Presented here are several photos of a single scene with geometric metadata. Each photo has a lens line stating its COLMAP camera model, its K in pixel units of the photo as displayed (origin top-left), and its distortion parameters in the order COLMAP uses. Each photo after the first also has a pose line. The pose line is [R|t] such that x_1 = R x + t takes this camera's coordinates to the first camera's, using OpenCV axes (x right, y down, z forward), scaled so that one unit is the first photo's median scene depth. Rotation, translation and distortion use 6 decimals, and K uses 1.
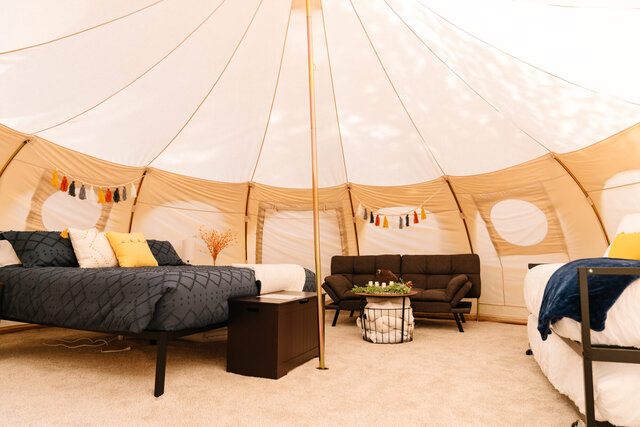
lens RADIAL K [[437.0, 0, 320.0], [0, 437.0, 213.5], [0, 0, 1]] dist [-0.030039, 0.019512]
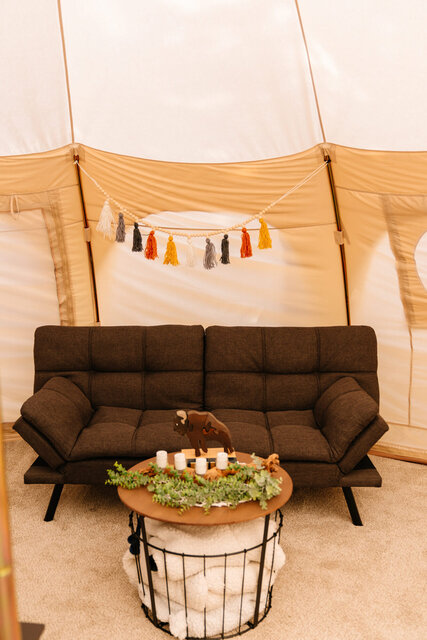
lens RADIAL K [[610.3, 0, 213.5], [0, 610.3, 320.0], [0, 0, 1]] dist [-0.006741, -0.004644]
pose [[0.945028, -0.037398, 0.324845, -0.000992], [-0.041924, 0.971382, 0.233793, -0.056796], [-0.324291, -0.234560, 0.916415, 0.484122]]
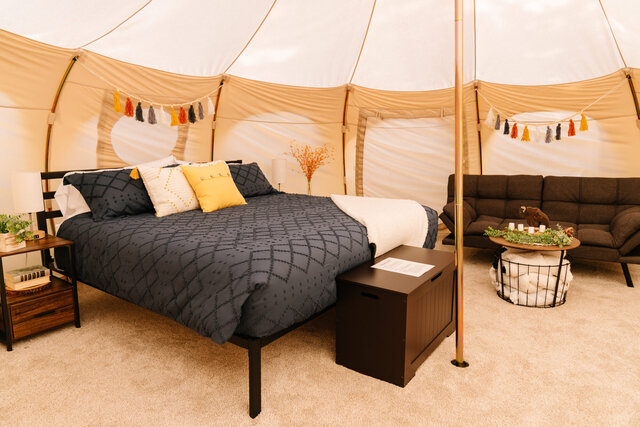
lens RADIAL K [[437.0, 0, 320.0], [0, 437.0, 213.5], [0, 0, 1]] dist [-0.030039, 0.019512]
pose [[0.980471, 0.017587, -0.195875, -0.055841], [0.035961, 0.963168, 0.266486, -0.065470], [0.193347, -0.268326, 0.943726, 0.192172]]
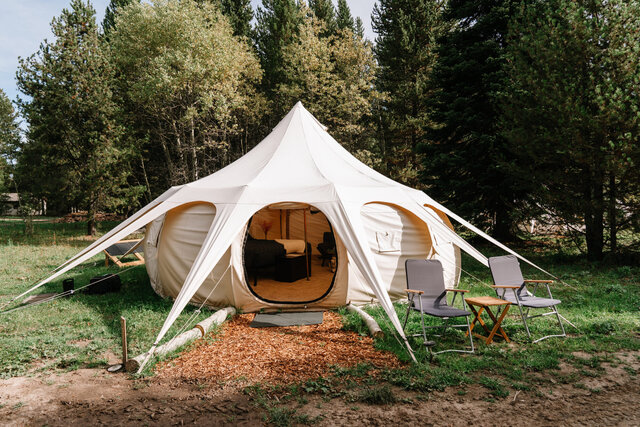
lens RADIAL K [[437.0, 0, 320.0], [0, 437.0, 213.5], [0, 0, 1]] dist [-0.030039, 0.019512]
pose [[0.996424, -0.015816, -0.082998, 0.196645], [0.025603, 0.992658, 0.118217, -0.247366], [0.080519, -0.119919, 0.989513, -1.061548]]
